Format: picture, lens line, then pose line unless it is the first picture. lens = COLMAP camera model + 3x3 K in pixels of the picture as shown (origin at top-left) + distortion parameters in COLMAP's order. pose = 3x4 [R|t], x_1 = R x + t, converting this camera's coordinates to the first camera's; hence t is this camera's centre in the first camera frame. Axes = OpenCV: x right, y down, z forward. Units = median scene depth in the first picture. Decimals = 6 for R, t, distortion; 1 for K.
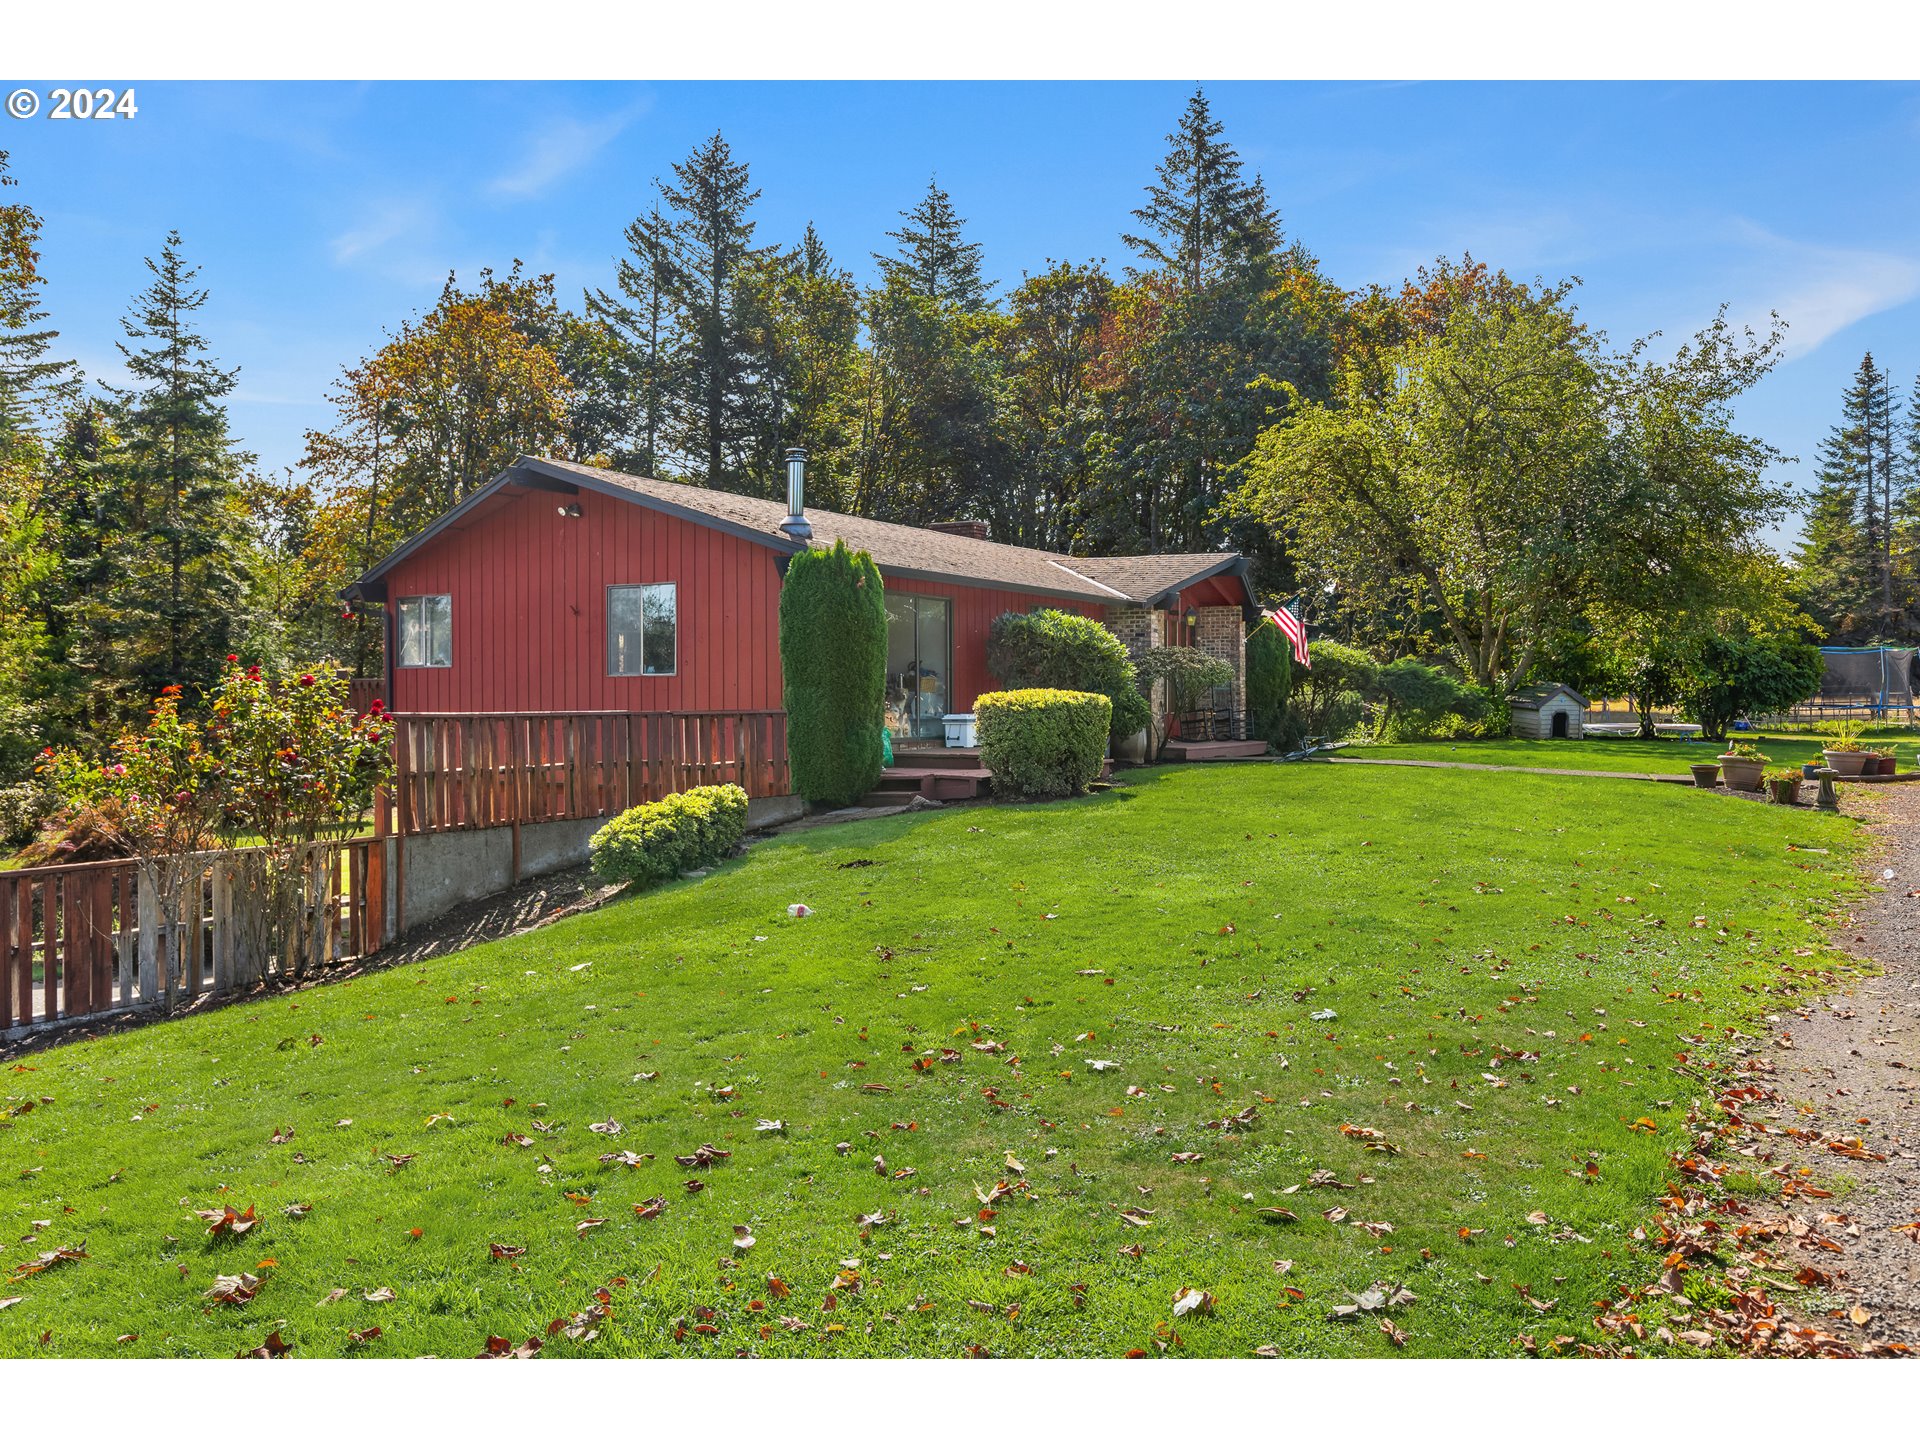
lens RADIAL K [[1472.0, 0, 955.6], [0, 1472.0, 724.7], [0, 0, 1]] dist [-0.029041, -0.017863]
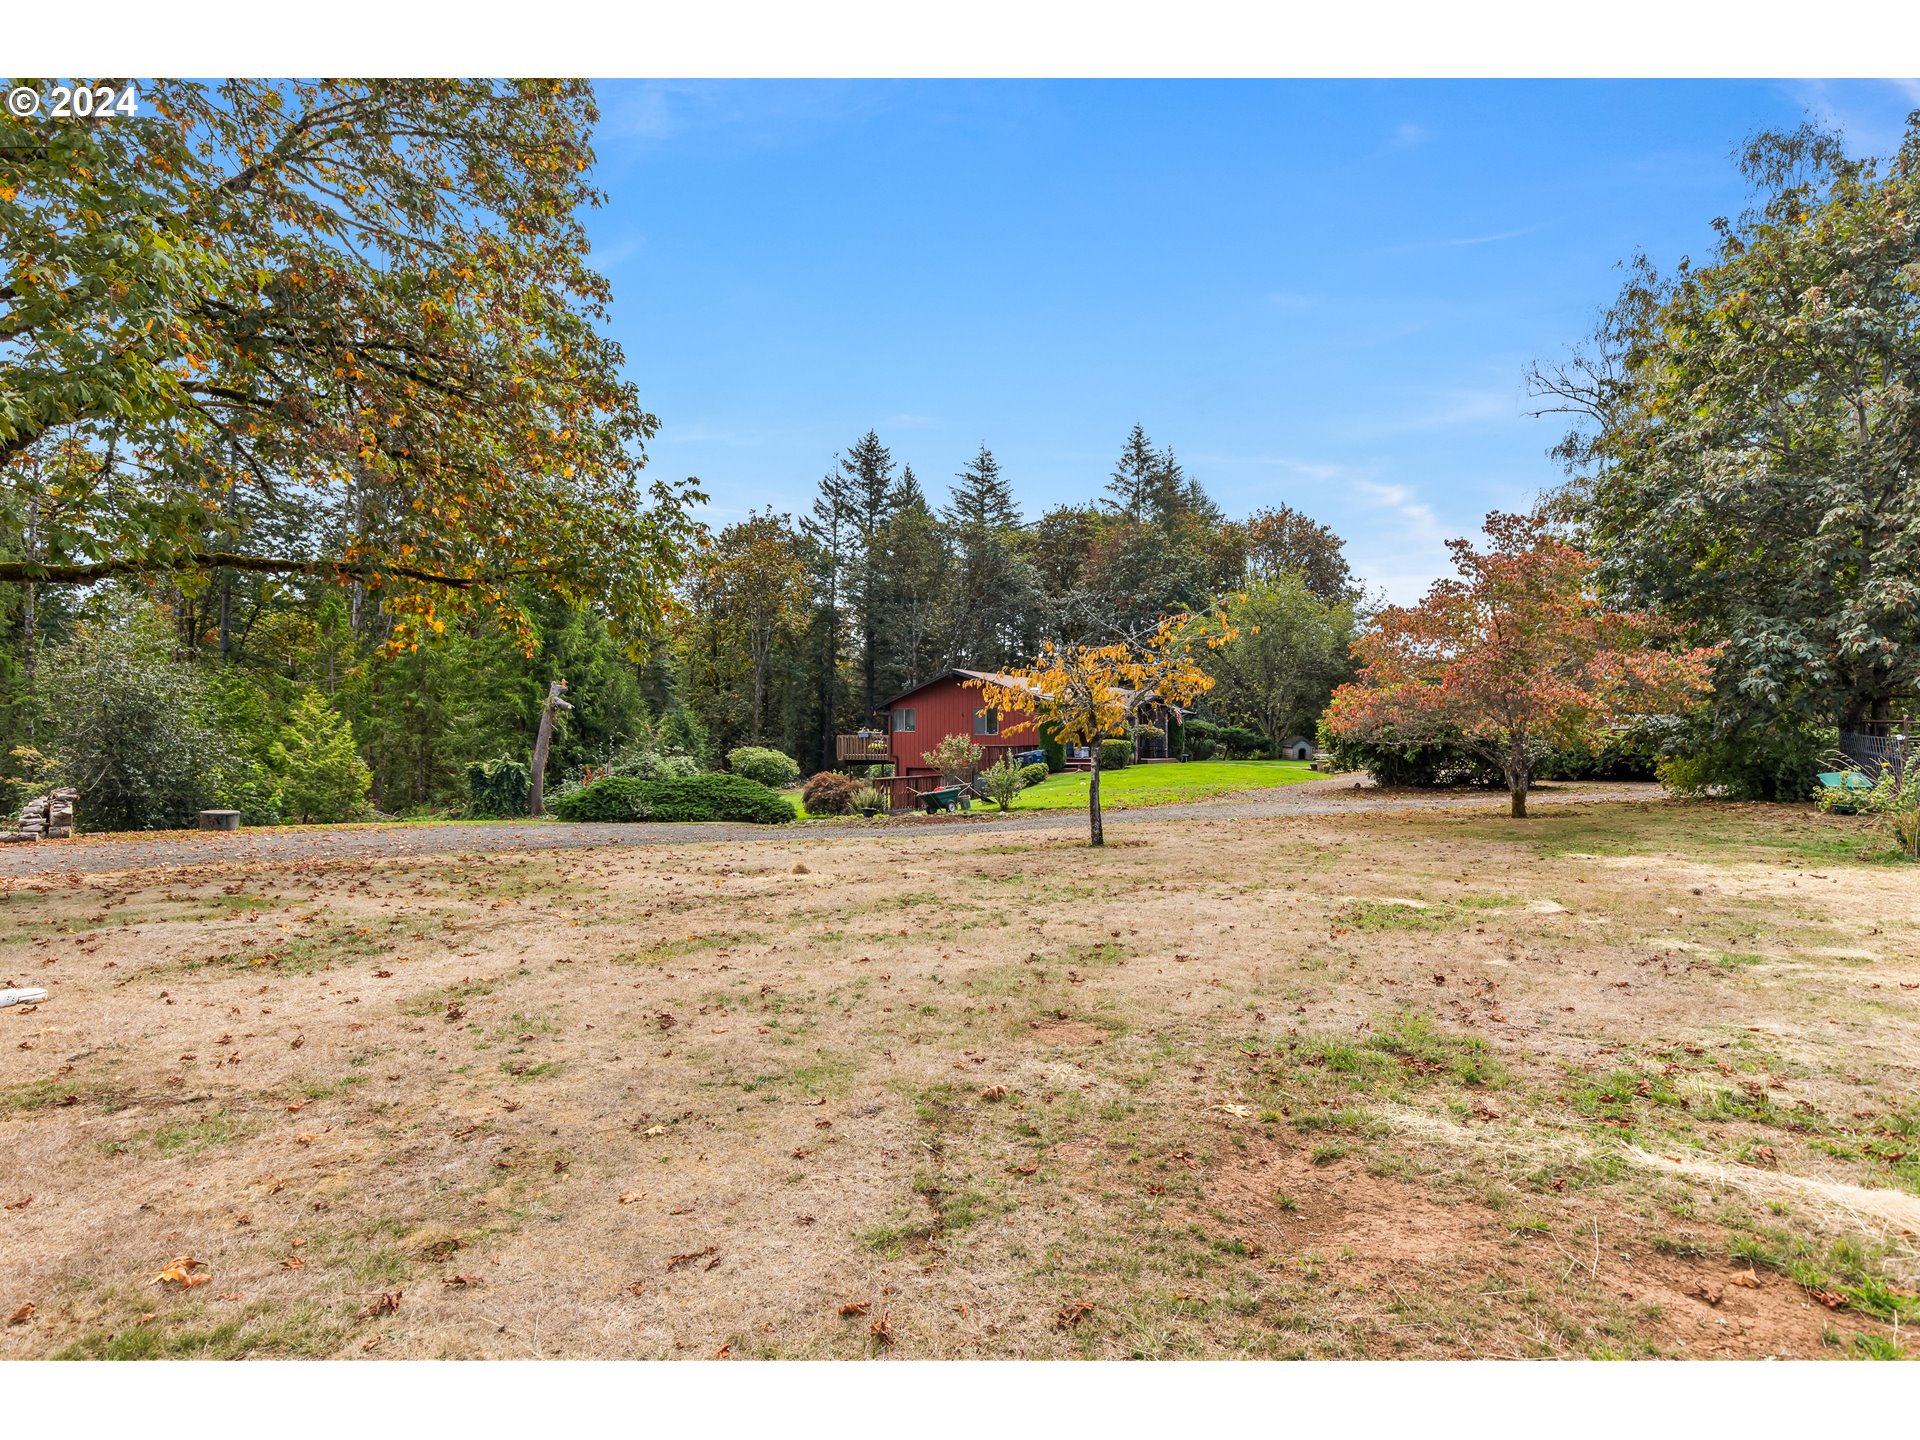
lens RADIAL K [[1127.1, 0, 963.4], [0, 1127.1, 714.6], [0, 0, 1]] dist [0.006056, -0.001649]
pose [[0.999781, -0.000655, 0.020901, -0.079742], [0.001542, 0.999097, -0.042458, 0.006208], [-0.020855, 0.042481, 0.998880, -0.385153]]
